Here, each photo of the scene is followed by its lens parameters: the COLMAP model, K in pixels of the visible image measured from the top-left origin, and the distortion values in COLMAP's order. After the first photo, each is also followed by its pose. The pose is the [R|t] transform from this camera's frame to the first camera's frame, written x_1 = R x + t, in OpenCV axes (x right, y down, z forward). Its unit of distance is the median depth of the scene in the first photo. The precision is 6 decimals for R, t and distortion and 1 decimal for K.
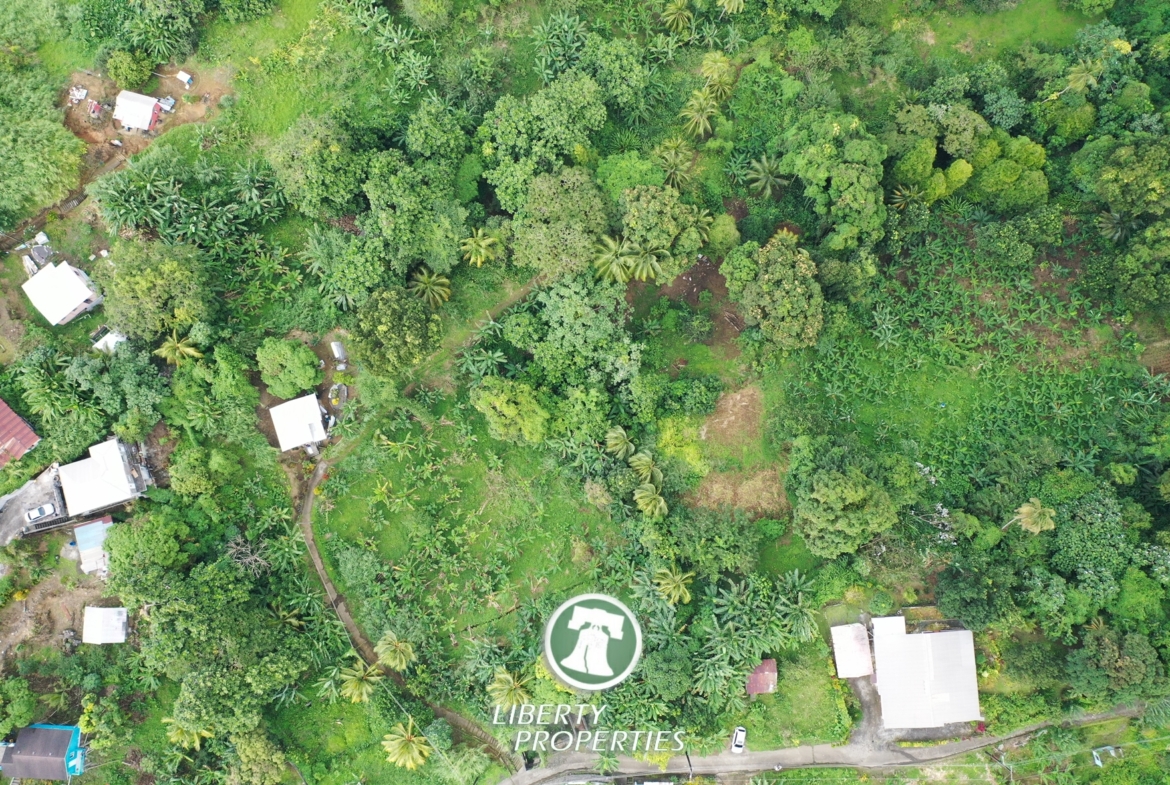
lens RADIAL K [[926.8, 0, 586.7], [0, 926.8, 388.7], [0, 0, 1]] dist [-0.002871, -0.001692]
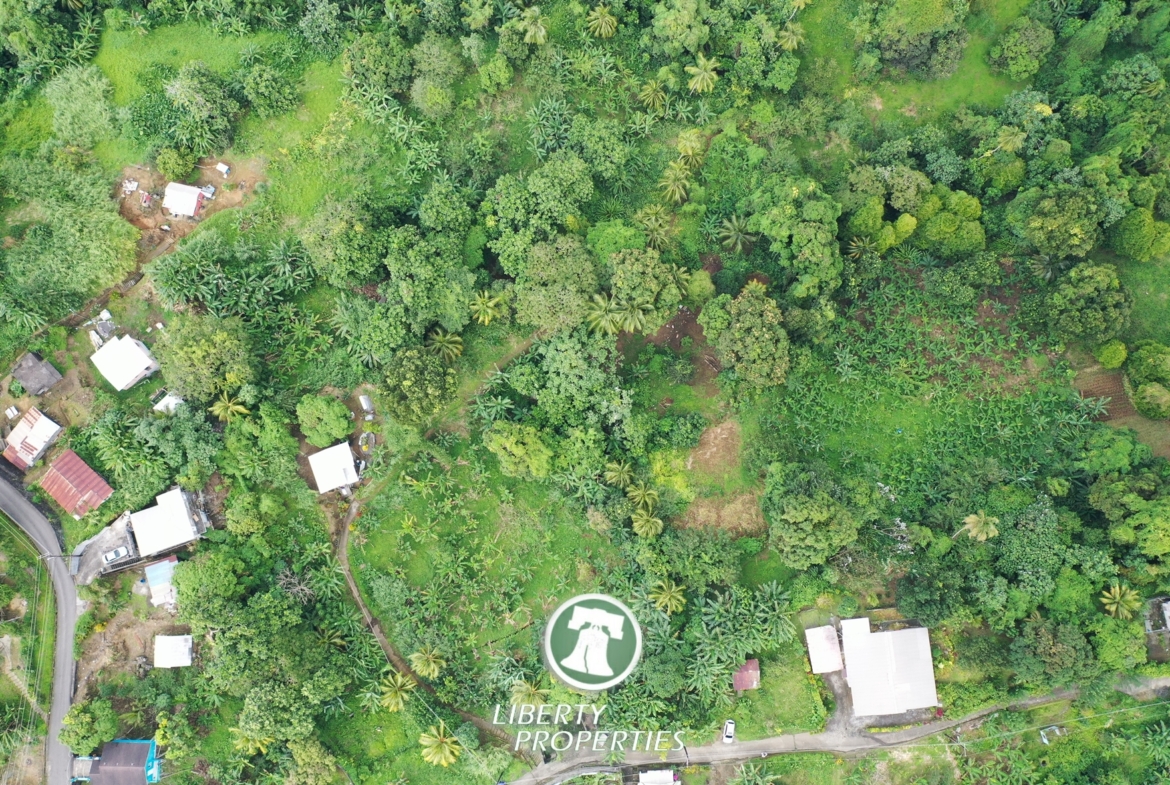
lens RADIAL K [[926.8, 0, 585.9], [0, 926.8, 389.3], [0, 0, 1]] dist [-0.002871, -0.001692]
pose [[0.999335, -0.036100, 0.005096, -0.002915], [0.036233, 0.998921, -0.029044, -0.015293], [-0.004042, 0.029209, 0.999565, -0.143082]]
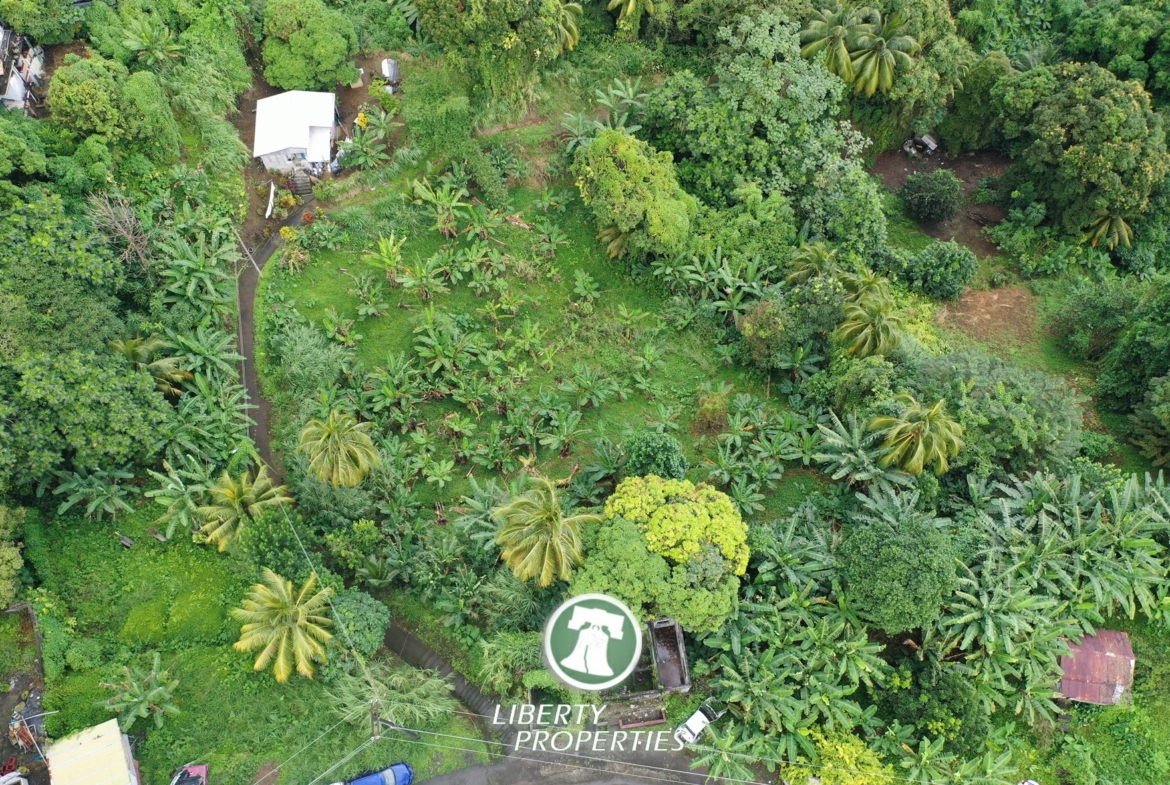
lens RADIAL K [[926.8, 0, 589.4], [0, 926.8, 395.5], [0, 0, 1]] dist [-0.002871, -0.001692]
pose [[0.975777, 0.196191, -0.096790, -0.026347], [-0.217553, 0.916776, -0.334951, 0.355068], [0.023020, 0.347894, 0.937251, 0.481523]]
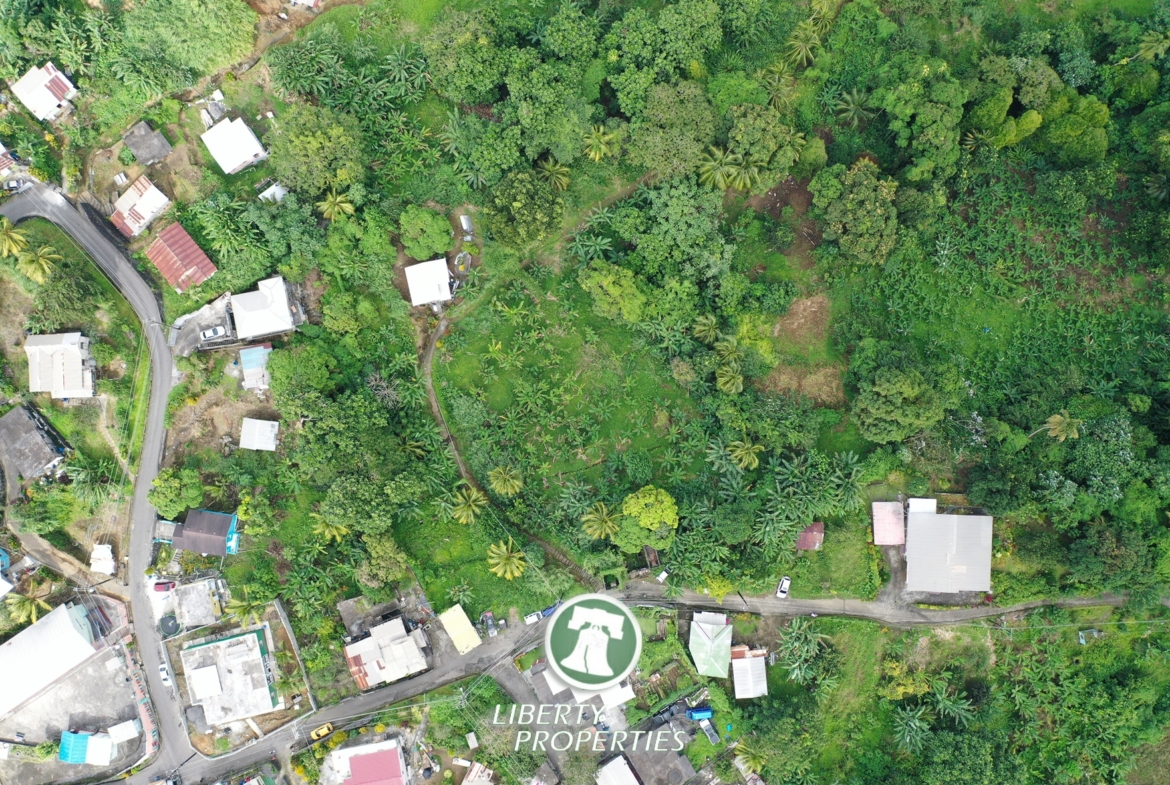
lens RADIAL K [[926.8, 0, 584.8], [0, 926.8, 389.0], [0, 0, 1]] dist [-0.002871, -0.001692]
pose [[0.994604, 0.103733, -0.001326, -0.102751], [-0.103317, 0.991610, 0.077689, 0.057250], [0.009374, -0.077133, 0.996977, -0.146412]]
